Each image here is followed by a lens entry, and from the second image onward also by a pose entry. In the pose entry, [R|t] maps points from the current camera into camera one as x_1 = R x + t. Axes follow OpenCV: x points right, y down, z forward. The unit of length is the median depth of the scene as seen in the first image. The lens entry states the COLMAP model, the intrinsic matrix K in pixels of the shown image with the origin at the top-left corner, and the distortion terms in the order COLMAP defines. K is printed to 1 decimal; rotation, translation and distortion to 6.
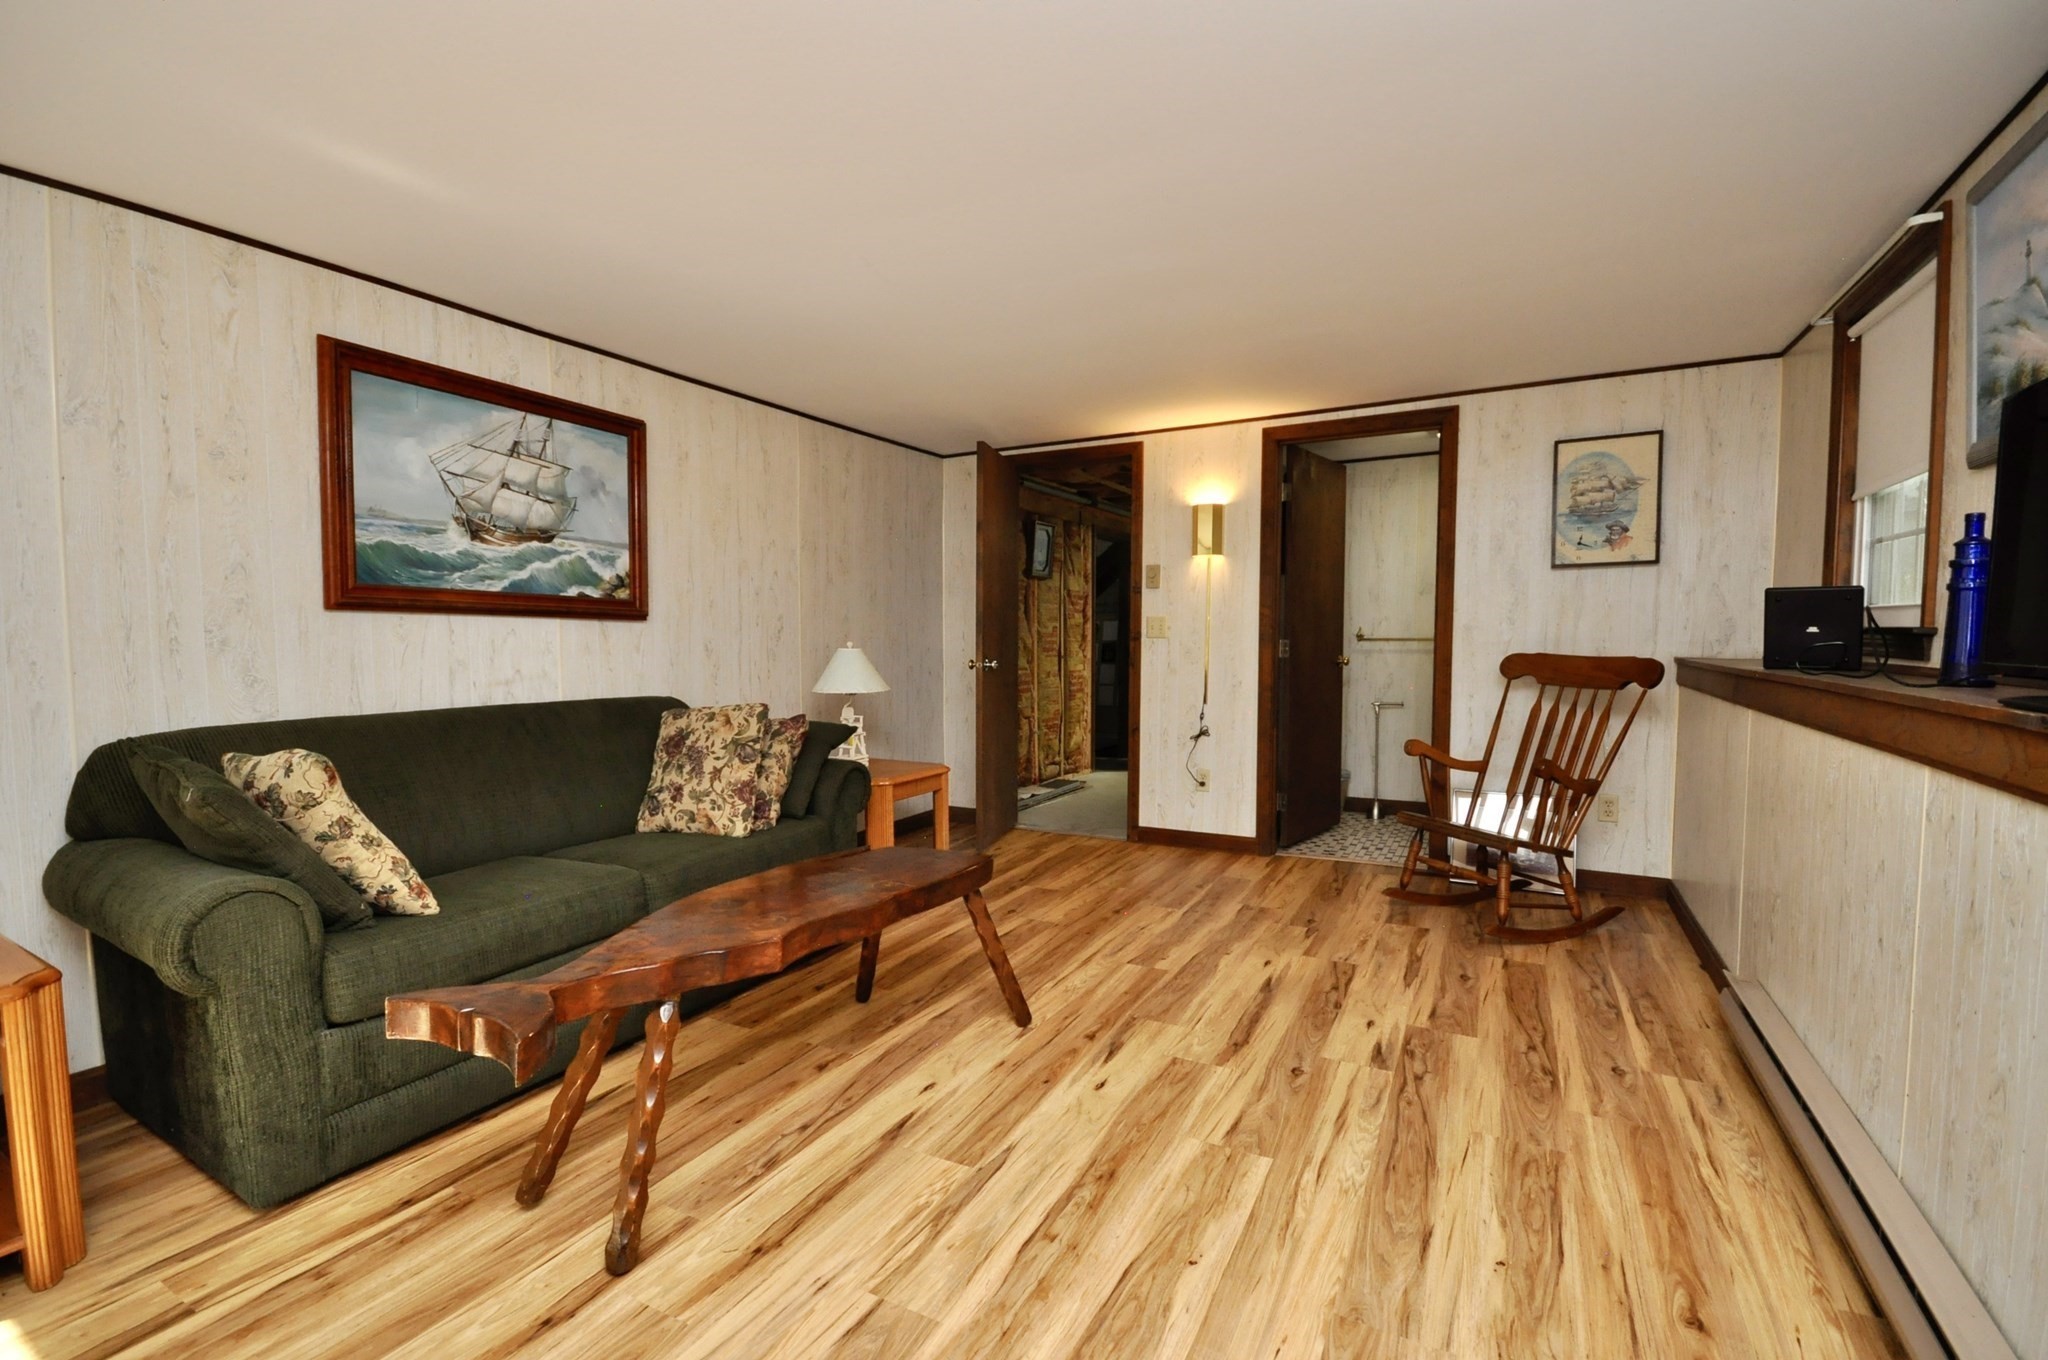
lens RADIAL K [[898.7, 0, 1019.0], [0, 898.7, 689.5], [0, 0, 1]] dist [0.008127, -0.011660]
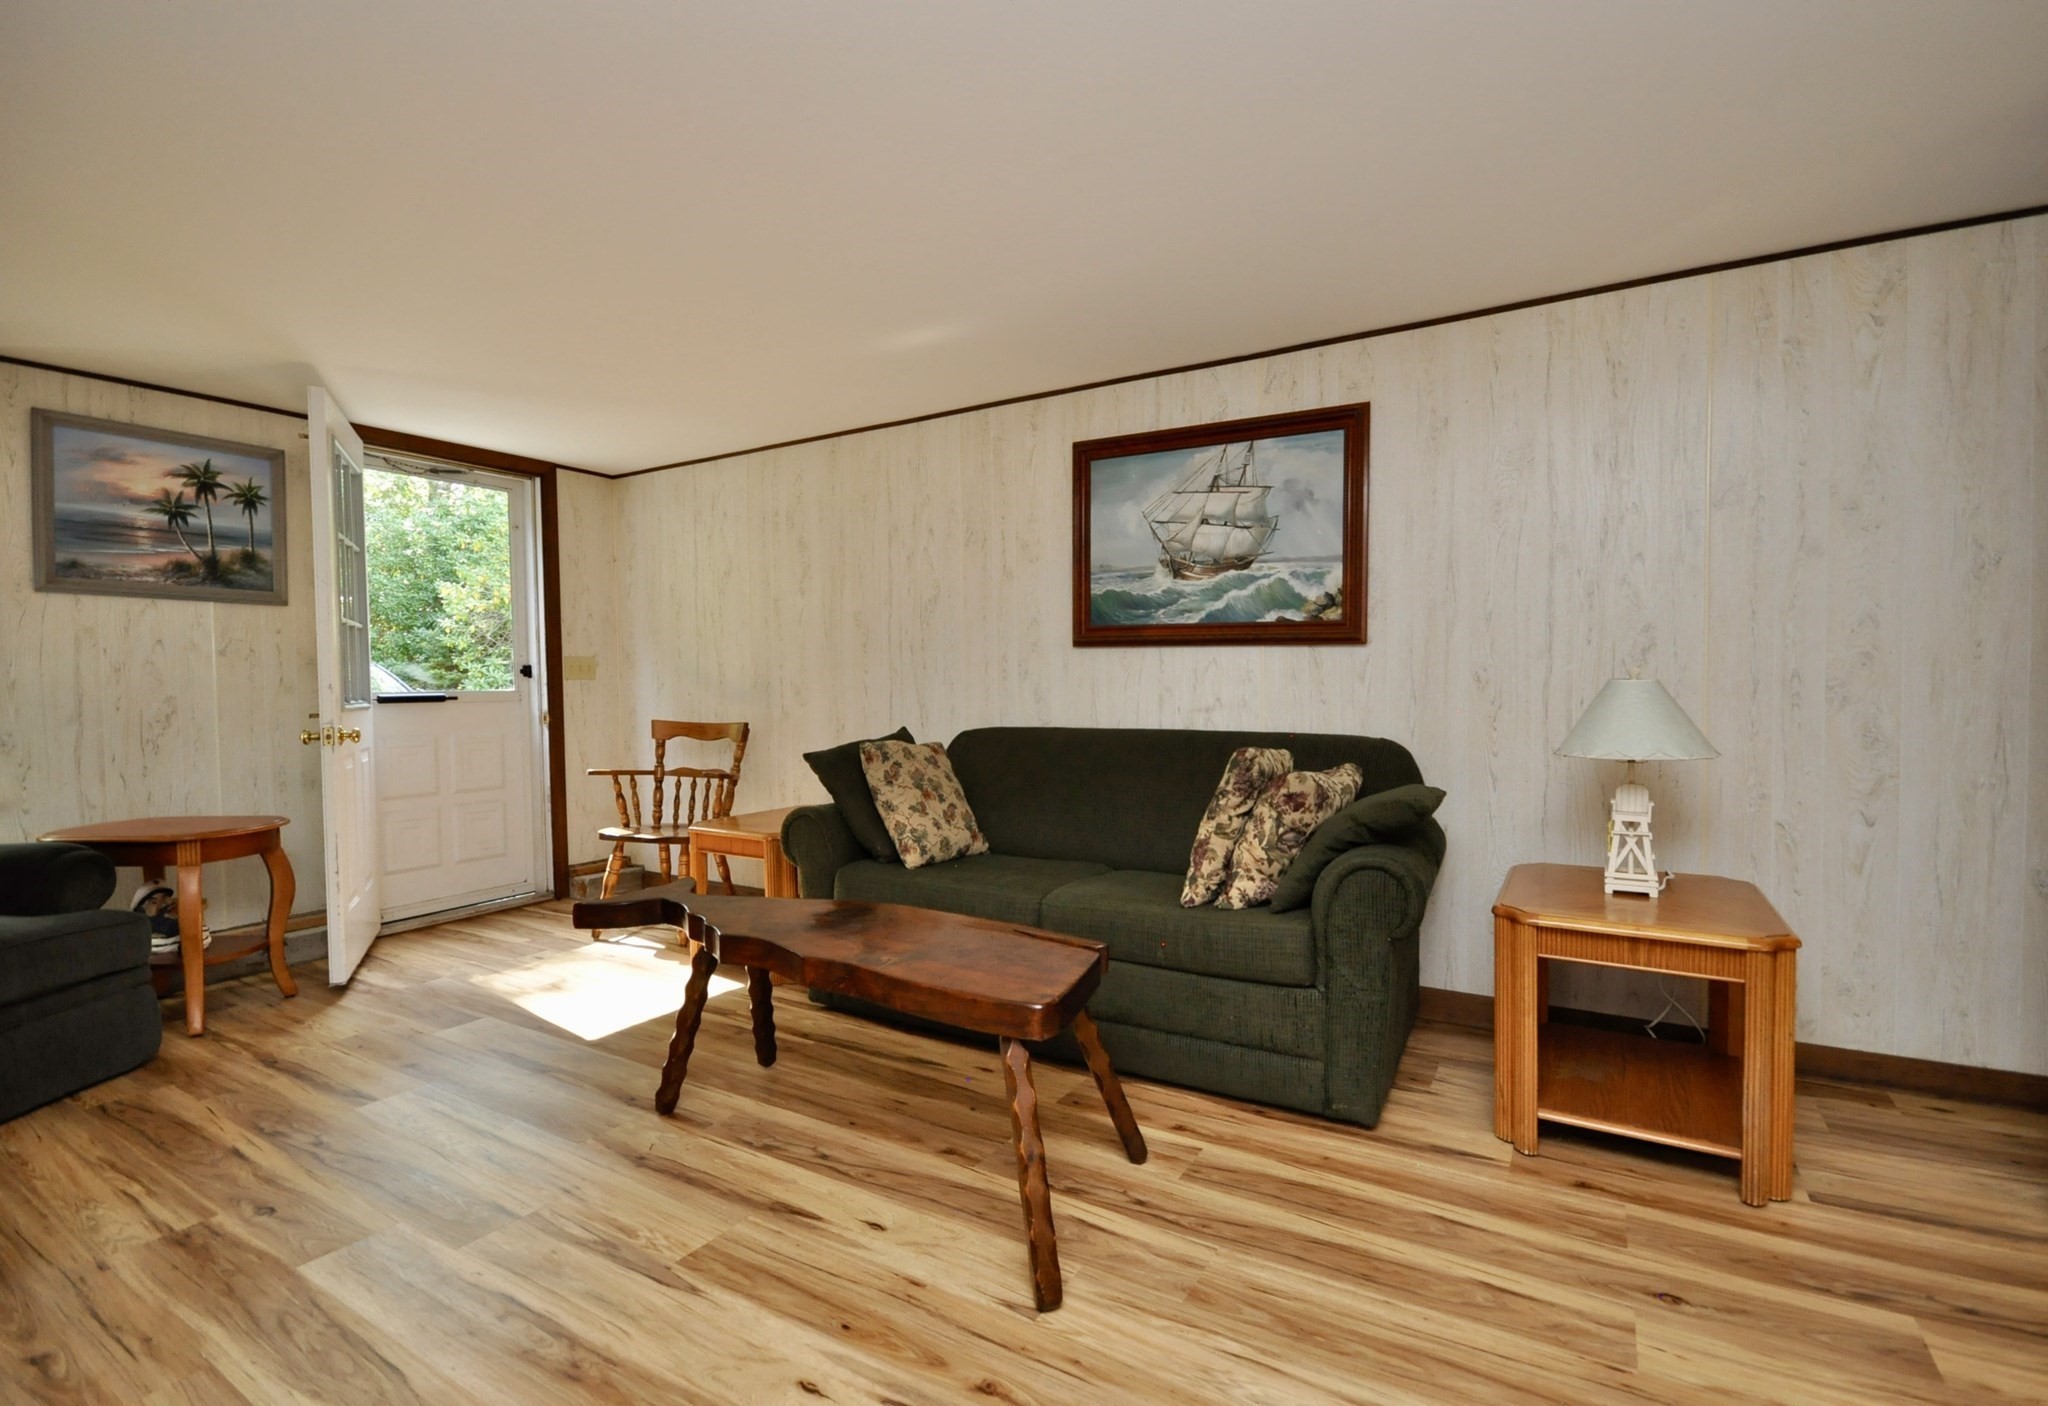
lens RADIAL K [[911.9, 0, 1027.1], [0, 911.9, 709.9], [0, 0, 1]] dist [0.001501, 0.000150]
pose [[-0.031745, 0.036103, -0.998844, 0.502579], [-0.050835, 0.997996, 0.037688, -0.036964], [0.998202, 0.051973, -0.029846, 0.832619]]
